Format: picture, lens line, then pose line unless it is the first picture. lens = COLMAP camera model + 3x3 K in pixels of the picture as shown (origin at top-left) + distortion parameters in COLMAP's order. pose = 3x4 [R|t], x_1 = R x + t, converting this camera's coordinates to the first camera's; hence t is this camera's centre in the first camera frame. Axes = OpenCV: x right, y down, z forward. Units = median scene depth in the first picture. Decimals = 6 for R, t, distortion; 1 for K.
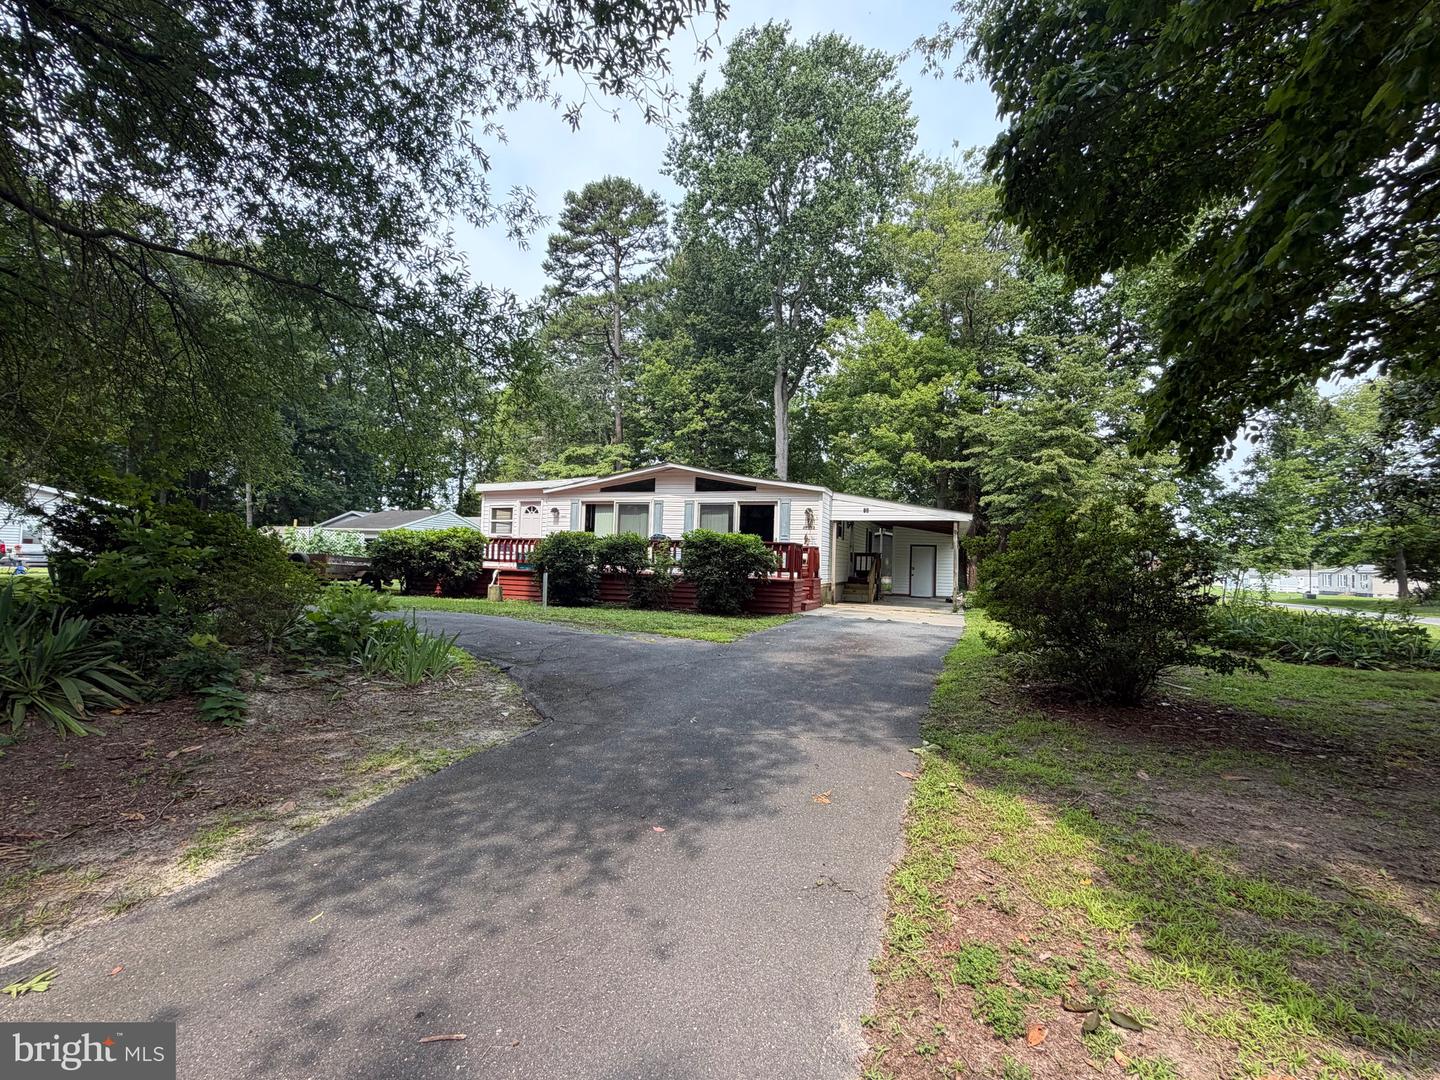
lens RADIAL K [[637.7, 0, 725.6], [0, 637.7, 543.1], [0, 0, 1]] dist [0.004289, 0.000696]
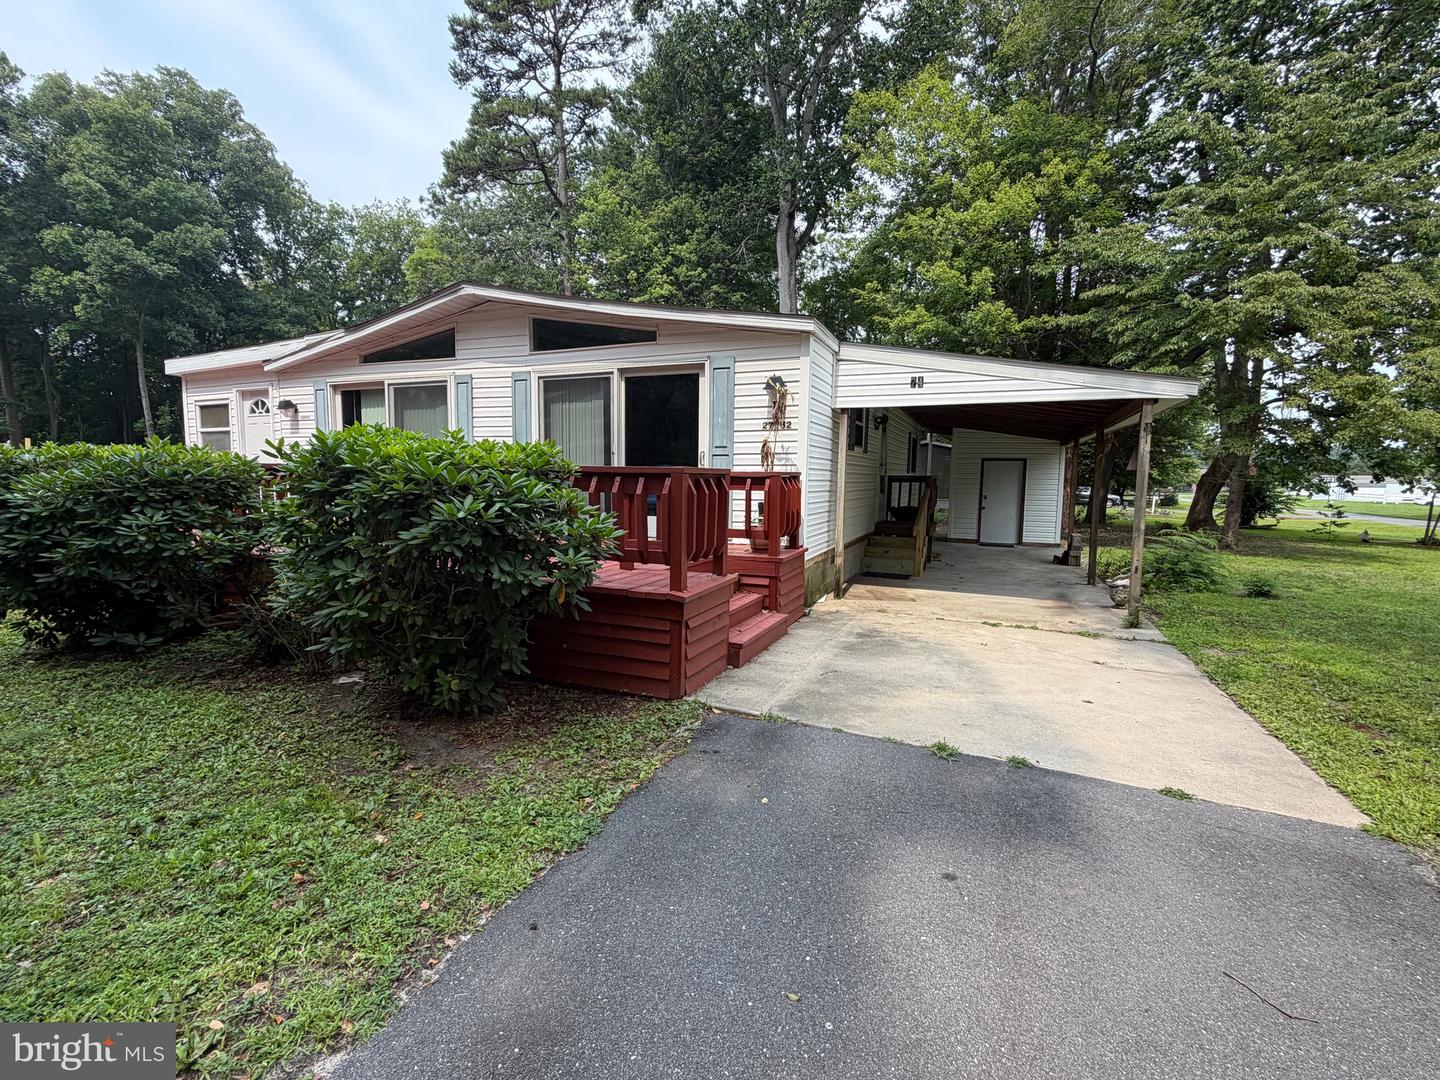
lens RADIAL K [[637.7, 0, 725.6], [0, 637.7, 543.1], [0, 0, 1]] dist [0.004289, 0.000696]
pose [[0.998534, -0.013258, -0.052471, 0.100110], [0.020034, 0.991205, 0.130811, -0.002693], [0.050276, -0.131670, 0.990018, 0.490007]]
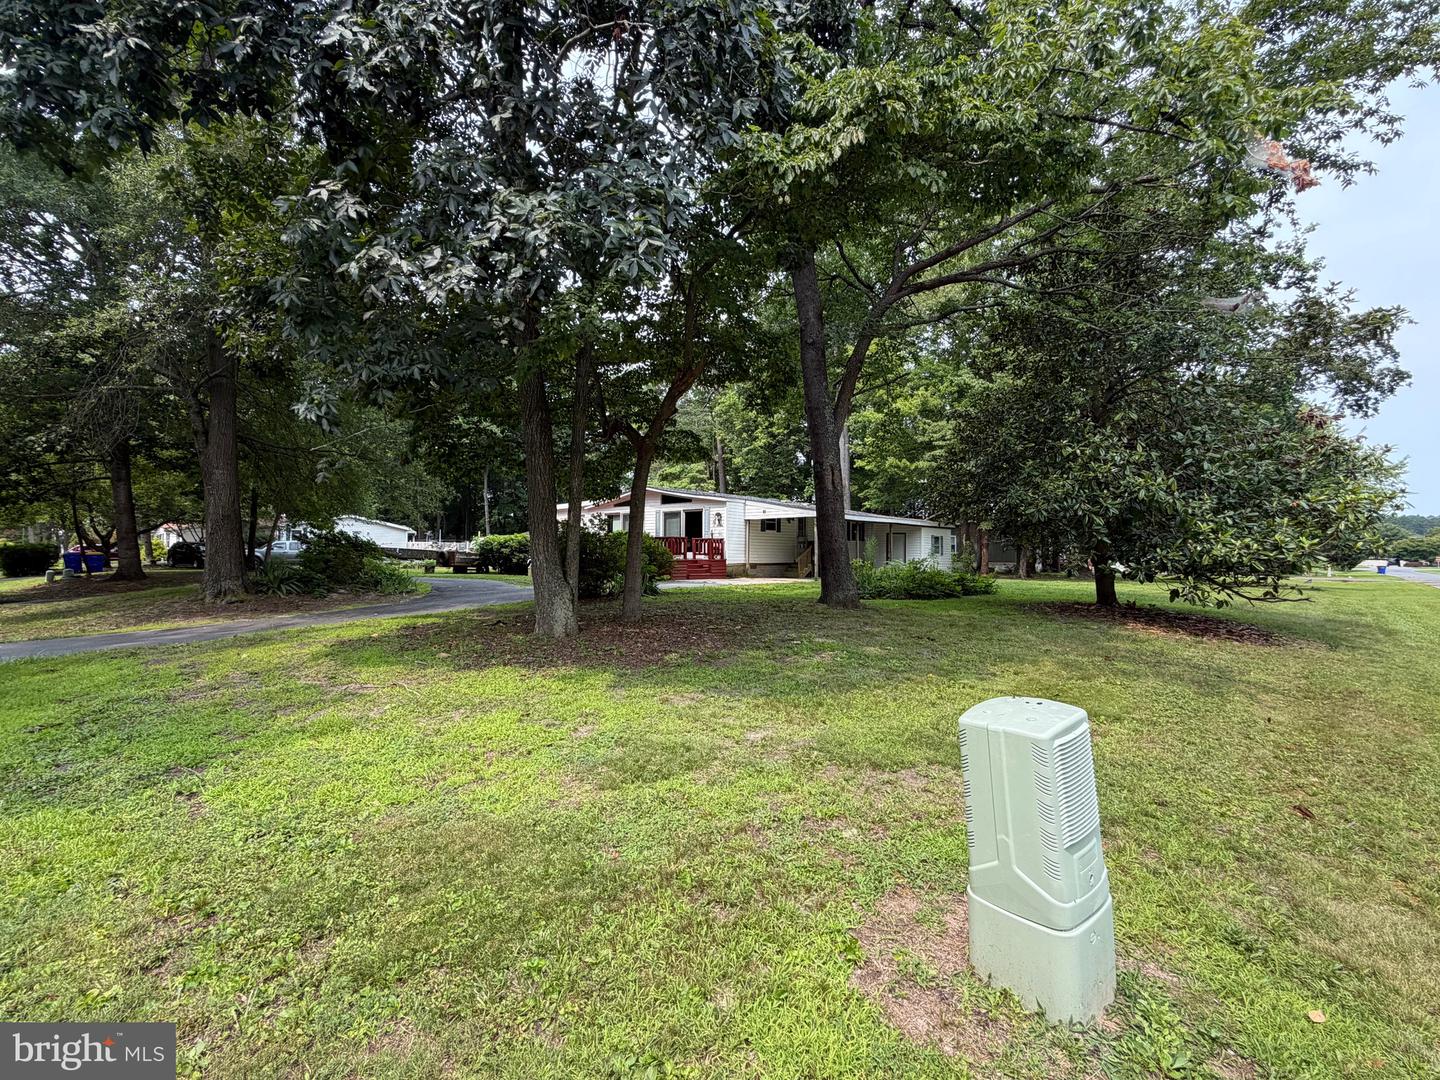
lens RADIAL K [[637.7, 0, 725.6], [0, 637.7, 543.1], [0, 0, 1]] dist [0.004289, 0.000696]
pose [[0.935504, -0.029314, -0.352099, 0.562969], [0.031546, 0.999502, 0.000603, 0.013307], [0.351906, -0.011672, 0.935963, -0.322667]]
